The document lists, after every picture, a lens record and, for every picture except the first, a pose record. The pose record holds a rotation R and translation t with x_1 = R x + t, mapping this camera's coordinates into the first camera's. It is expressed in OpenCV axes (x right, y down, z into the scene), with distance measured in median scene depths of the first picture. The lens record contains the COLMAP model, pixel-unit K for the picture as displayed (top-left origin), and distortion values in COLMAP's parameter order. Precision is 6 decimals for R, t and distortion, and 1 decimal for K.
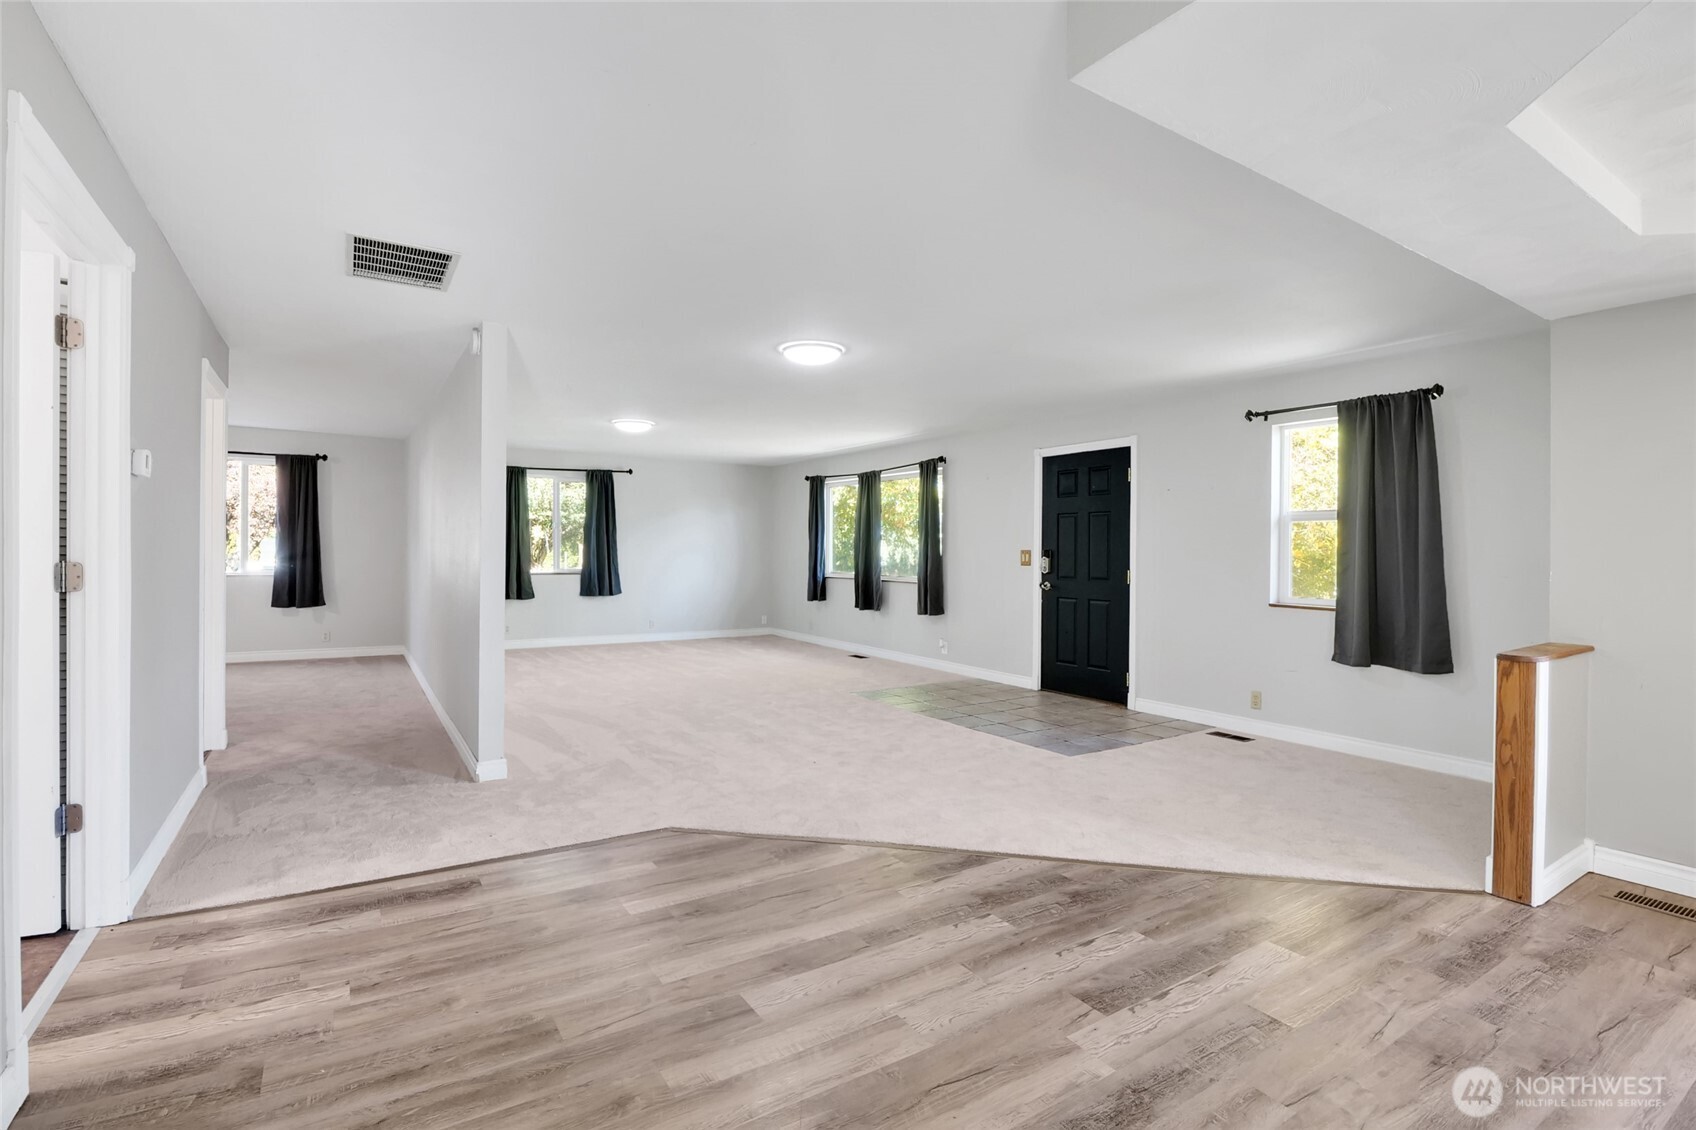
lens RADIAL K [[790.5, 0, 846.1], [0, 790.5, 555.3], [0, 0, 1]] dist [-0.019217, 0.000780]
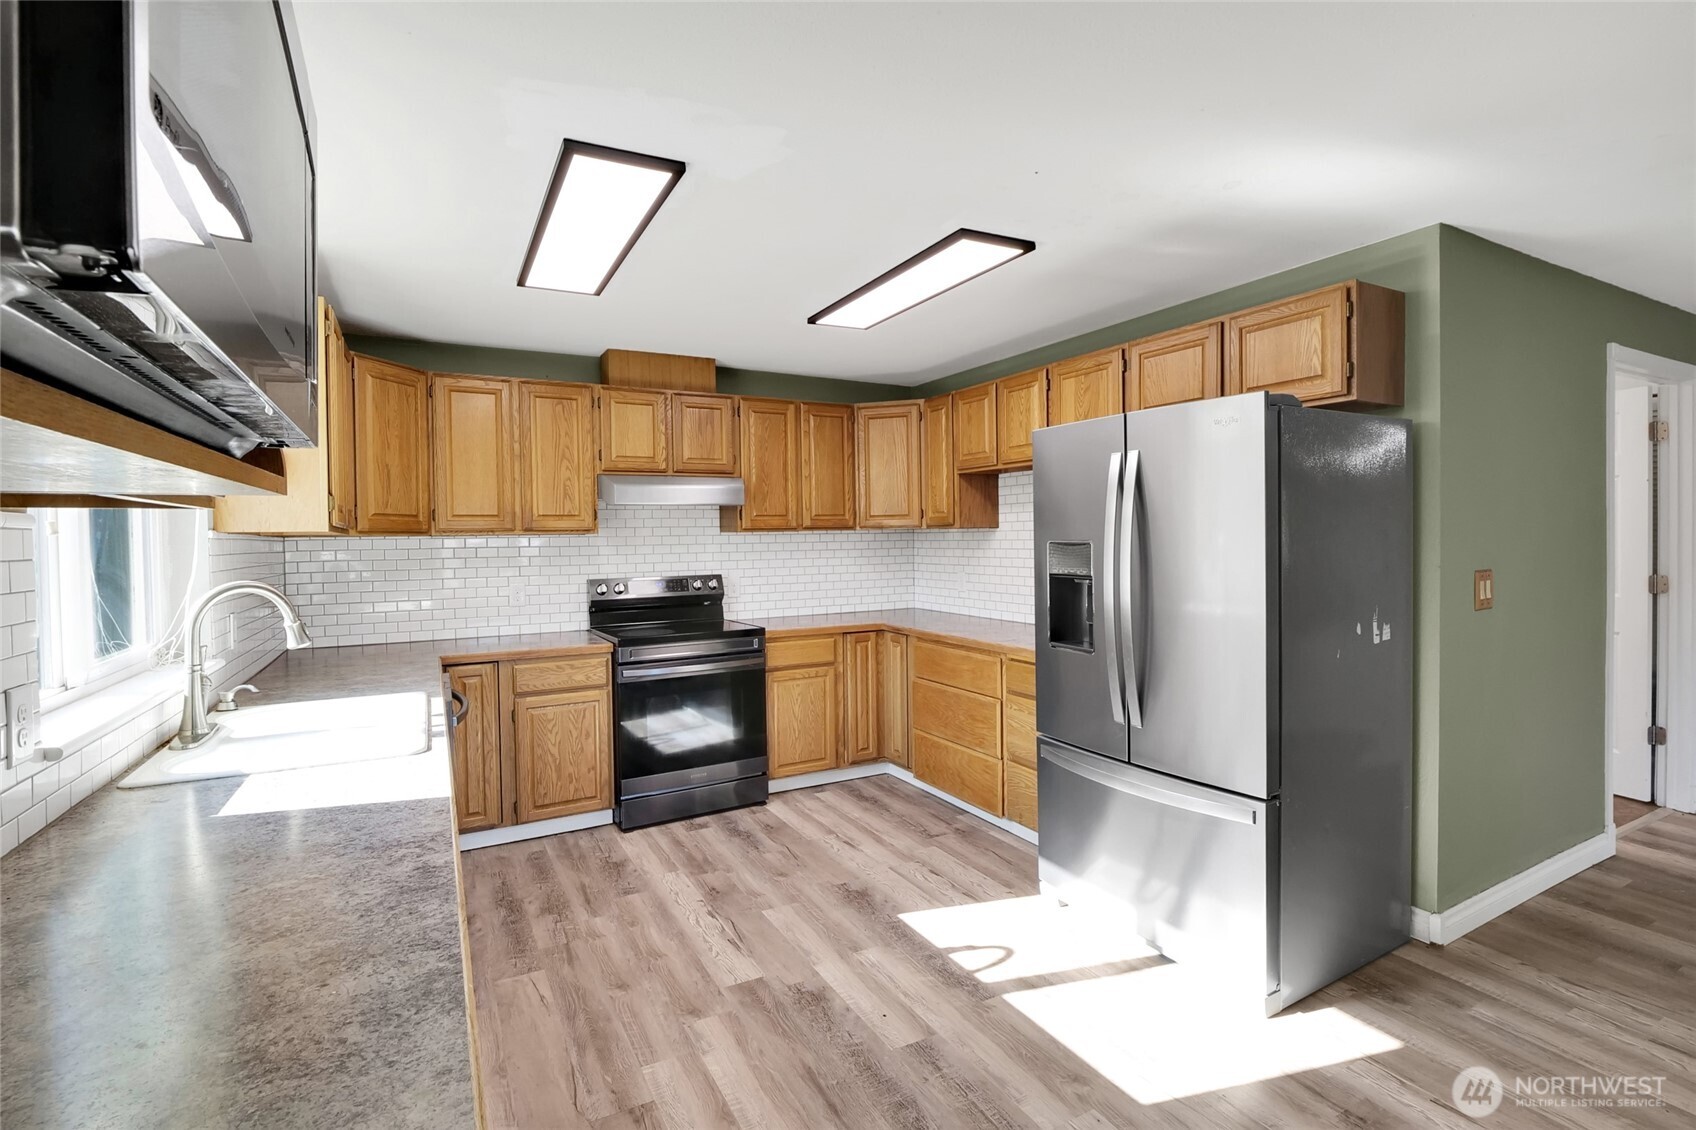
lens RADIAL K [[790.5, 0, 843.3], [0, 790.5, 552.0], [0, 0, 1]] dist [-0.019217, 0.000780]
pose [[-0.080312, 0.008259, -0.996736, 0.623619], [0.011394, 0.999908, 0.007367, -0.059897], [0.996705, -0.010766, -0.080398, -0.470249]]
